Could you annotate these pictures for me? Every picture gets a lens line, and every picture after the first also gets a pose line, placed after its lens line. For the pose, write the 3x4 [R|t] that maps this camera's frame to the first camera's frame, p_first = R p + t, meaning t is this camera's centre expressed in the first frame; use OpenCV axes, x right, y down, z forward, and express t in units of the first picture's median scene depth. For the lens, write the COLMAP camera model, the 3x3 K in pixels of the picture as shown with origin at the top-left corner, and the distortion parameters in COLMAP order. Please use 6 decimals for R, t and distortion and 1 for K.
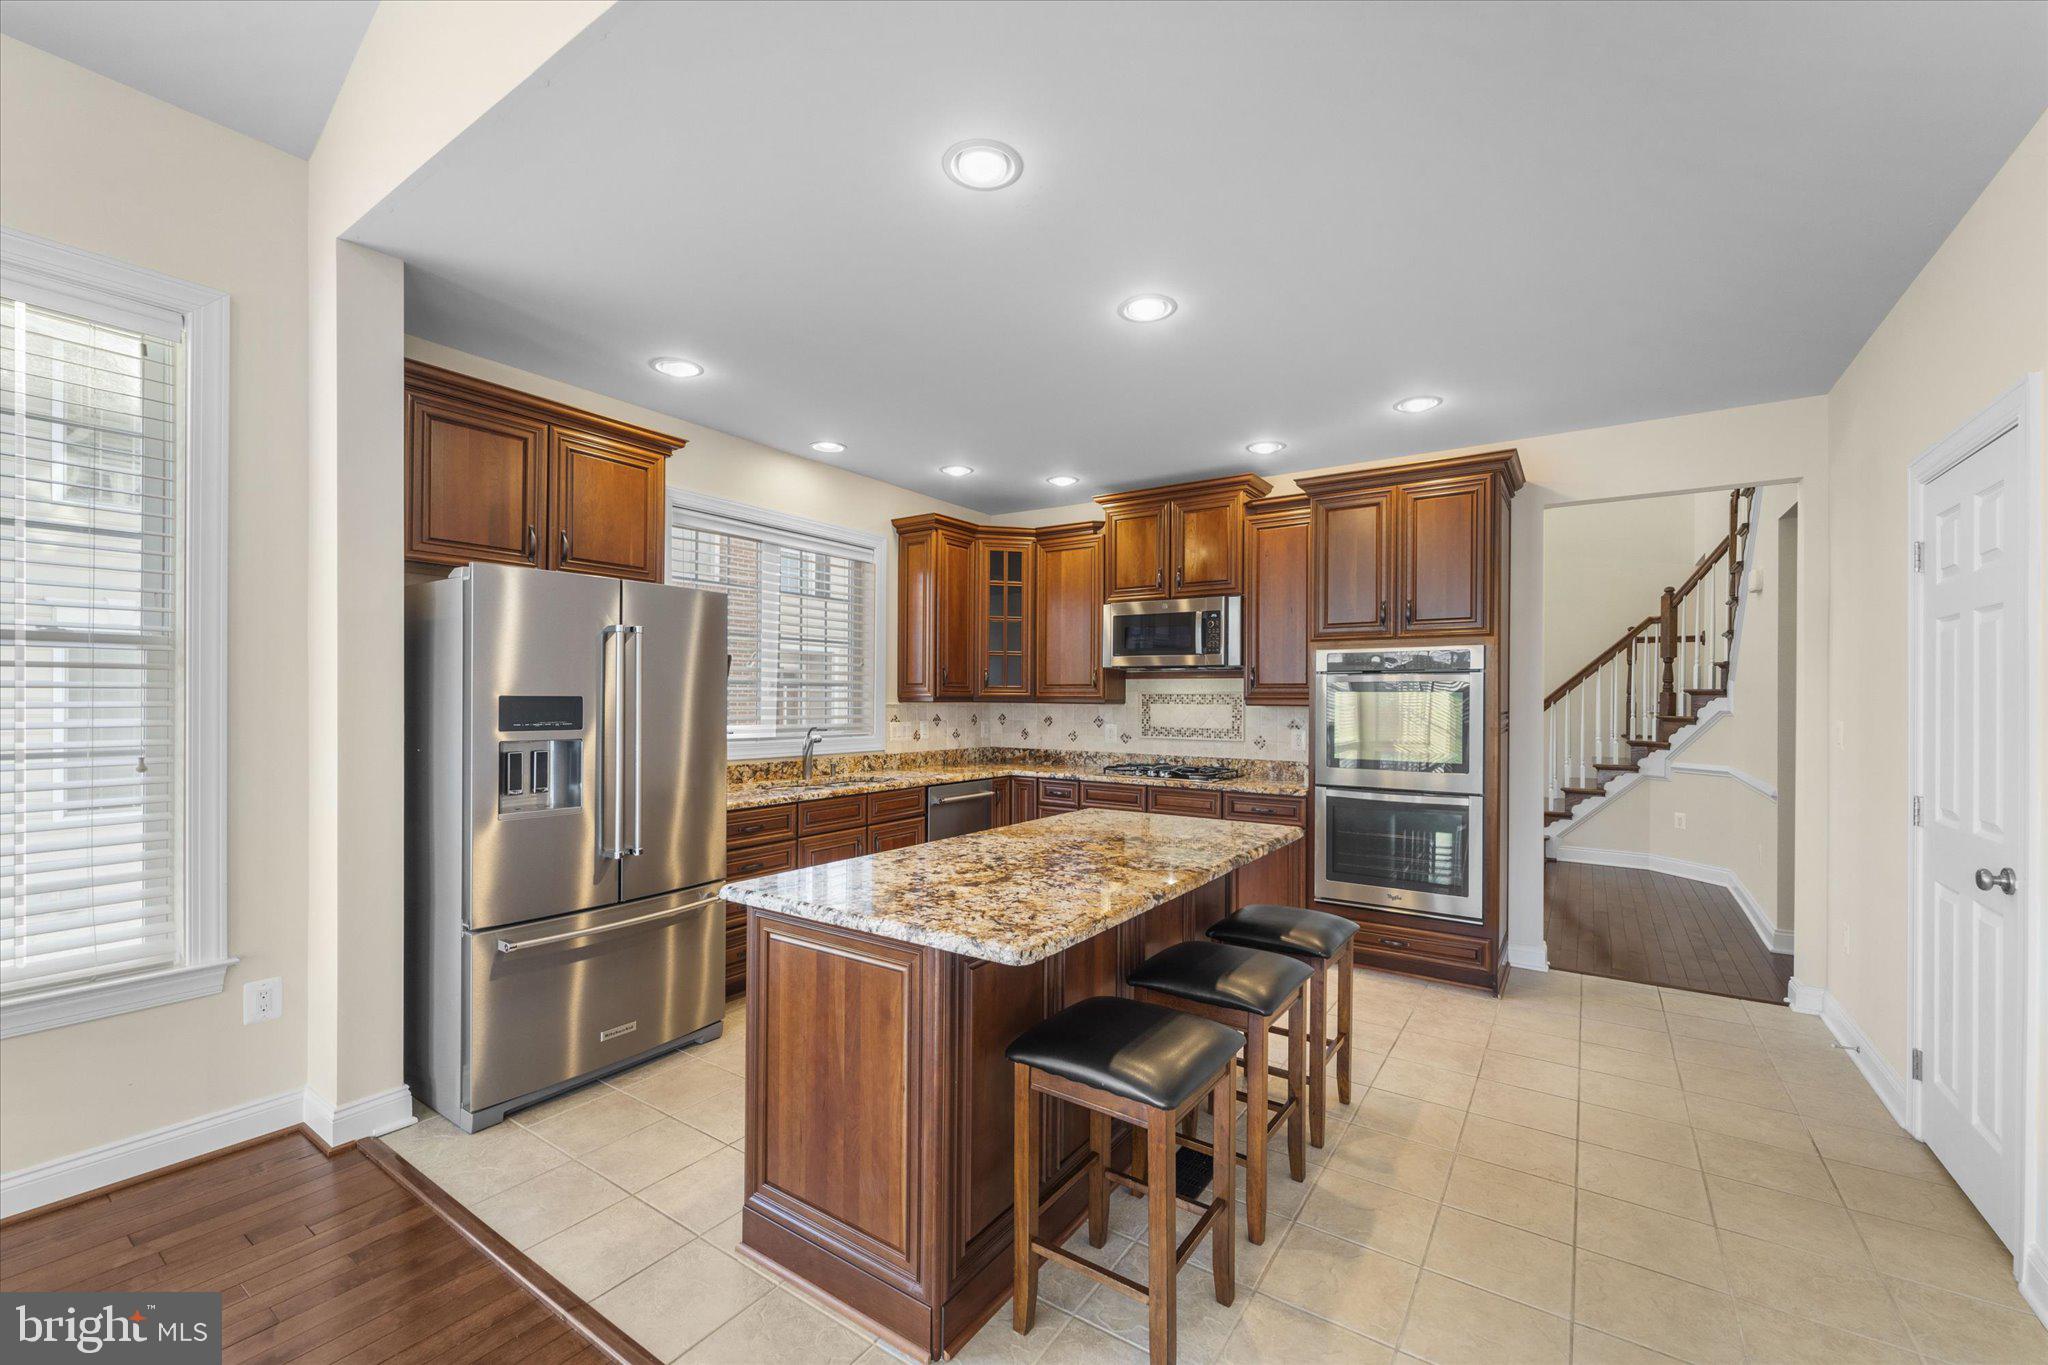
lens RADIAL K [[827.9, 0, 1032.0], [0, 827.9, 692.9], [0, 0, 1]] dist [-0.000179, -0.000106]
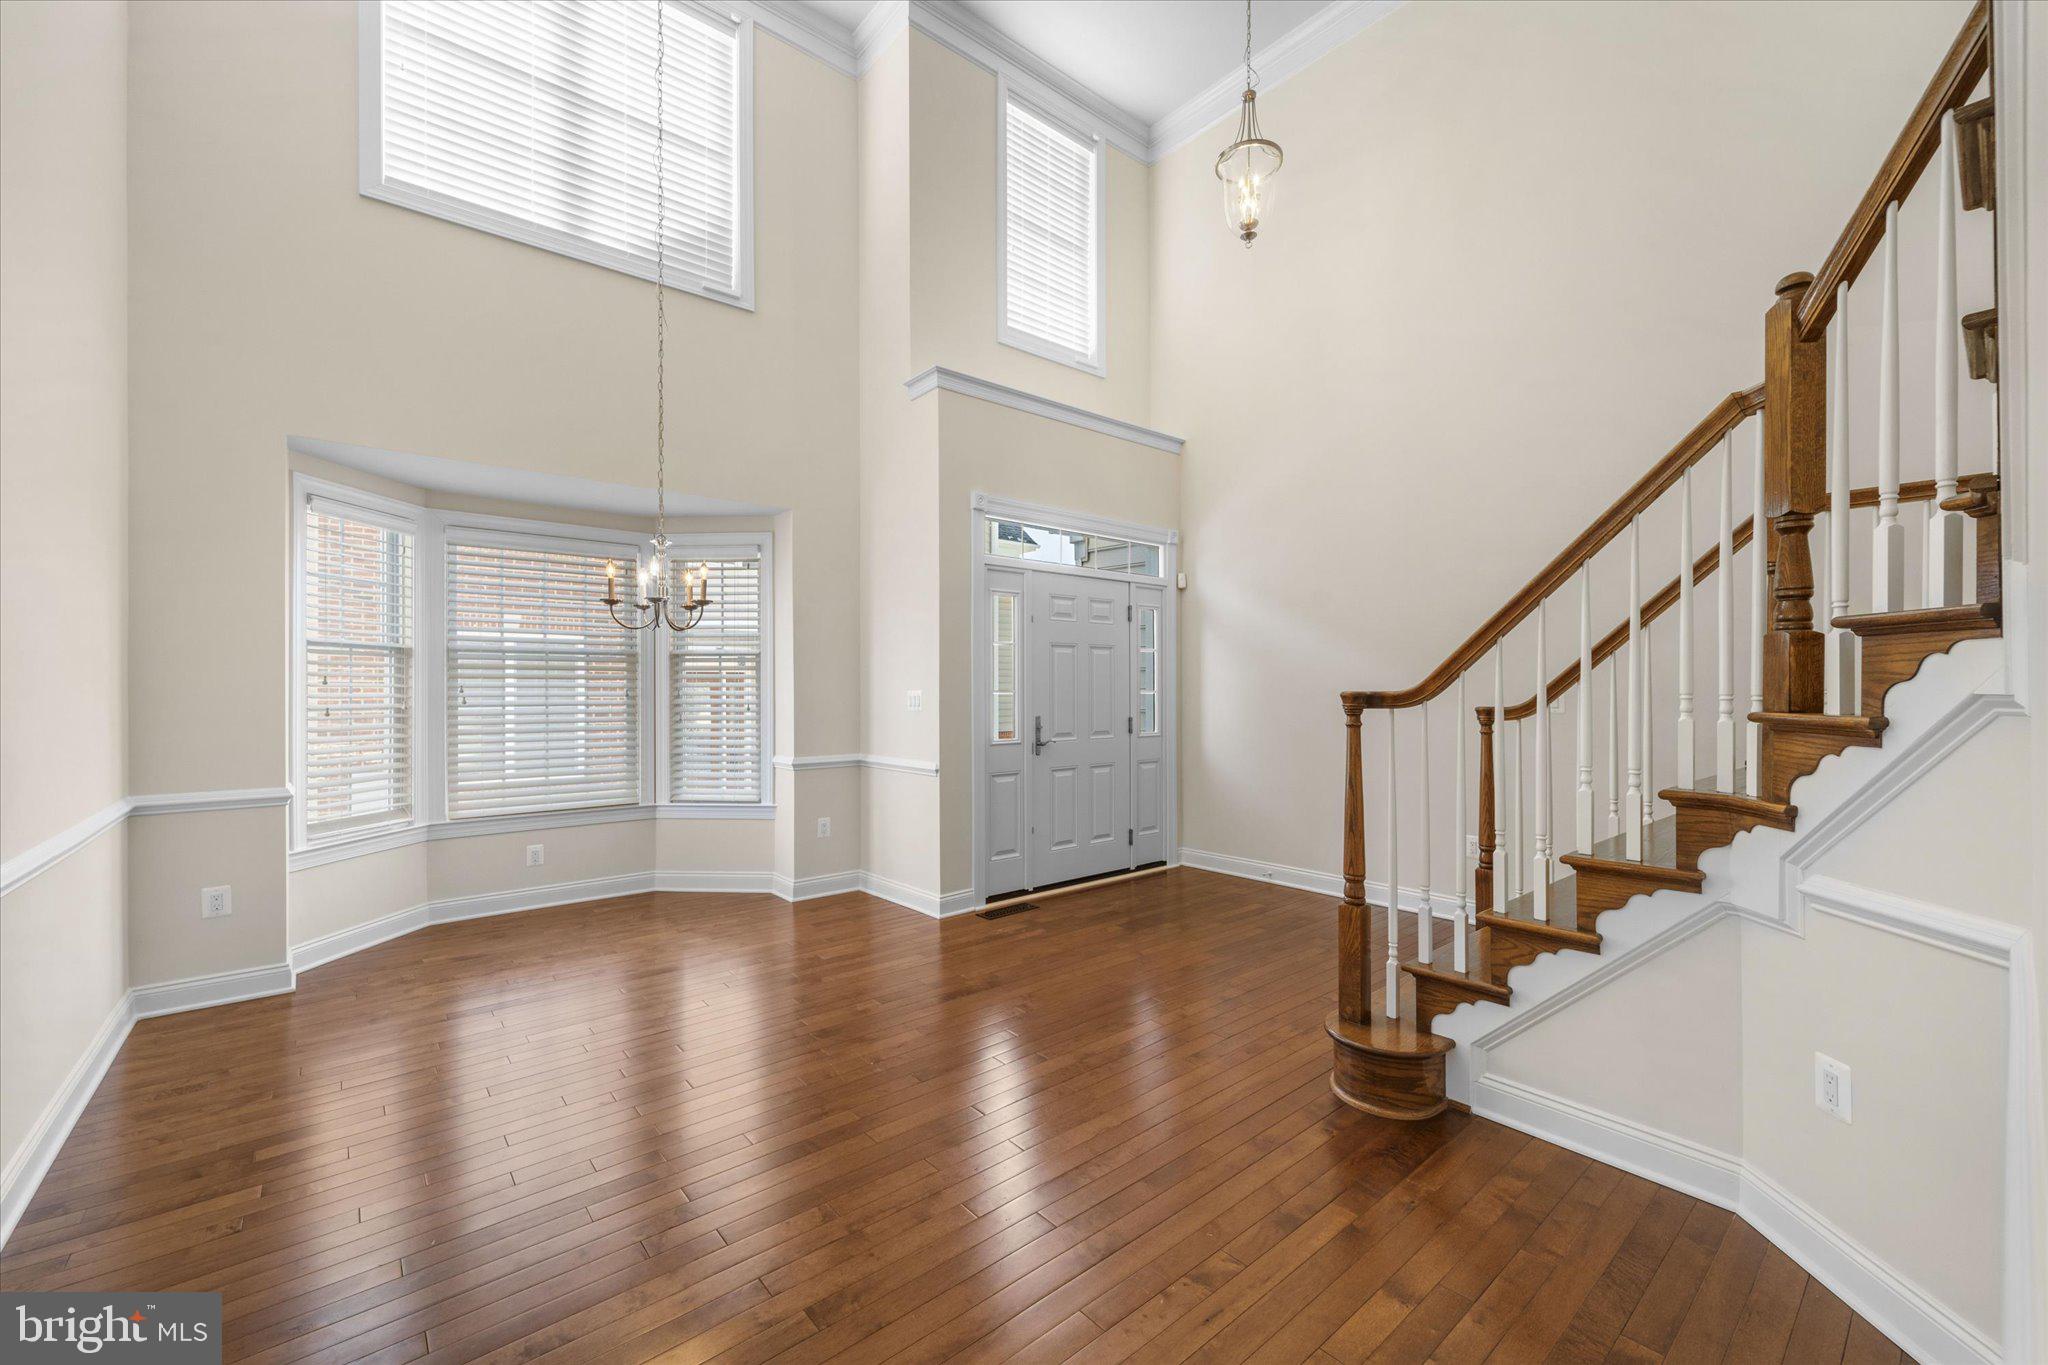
lens RADIAL K [[827.9, 0, 1032.0], [0, 827.9, 692.9], [0, 0, 1]] dist [-0.000179, -0.000106]
pose [[0.963689, -0.005009, -0.266980, 0.593031], [0.005291, 0.999986, 0.000337, 0.018844], [0.266975, -0.001737, 0.963702, 0.651449]]
